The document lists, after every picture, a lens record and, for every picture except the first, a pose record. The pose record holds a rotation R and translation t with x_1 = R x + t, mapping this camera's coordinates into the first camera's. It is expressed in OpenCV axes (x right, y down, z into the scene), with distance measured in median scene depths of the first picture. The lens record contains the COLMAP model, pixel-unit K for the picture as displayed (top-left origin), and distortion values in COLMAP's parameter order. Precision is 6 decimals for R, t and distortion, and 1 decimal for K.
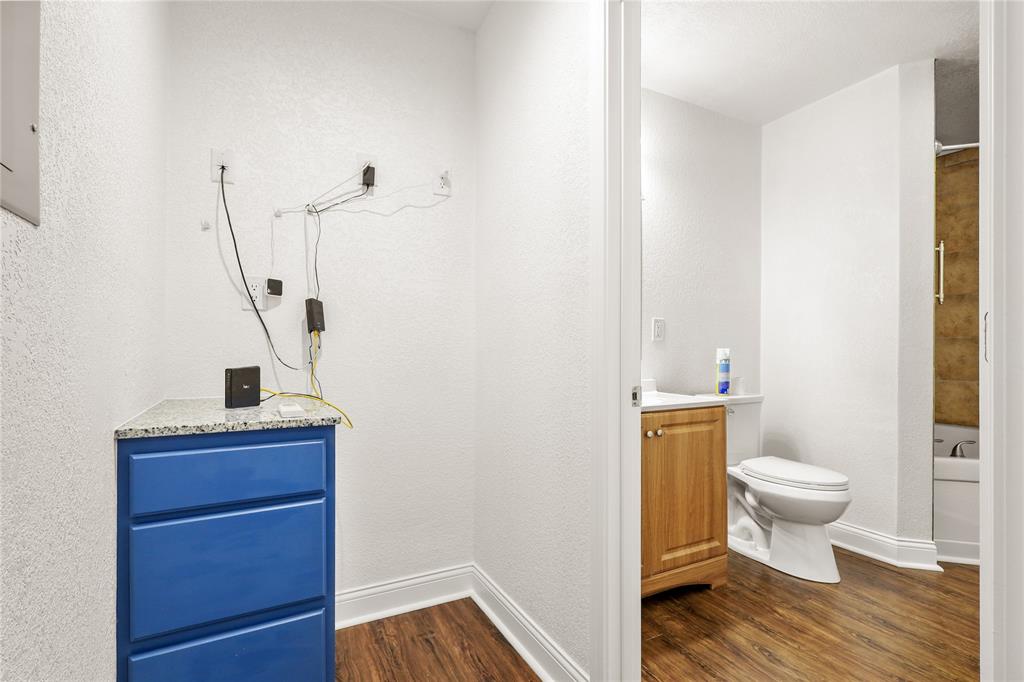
lens RADIAL K [[478.7, 0, 513.1], [0, 478.7, 345.4], [0, 0, 1]] dist [0.001184, 0.000576]
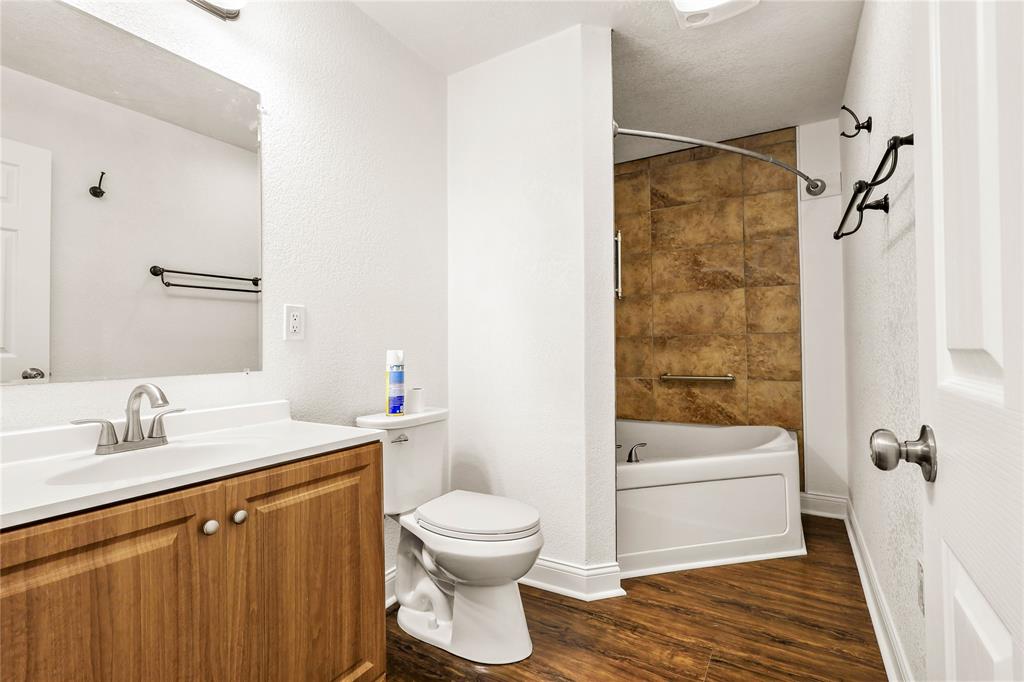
lens RADIAL K [[478.7, 0, 510.3], [0, 478.7, 340.6], [0, 0, 1]] dist [0.001184, 0.000576]
pose [[0.848958, -0.002085, 0.528456, 0.229838], [0.009480, 0.999891, -0.011284, 0.001911], [-0.528375, 0.014589, 0.848886, 0.332413]]
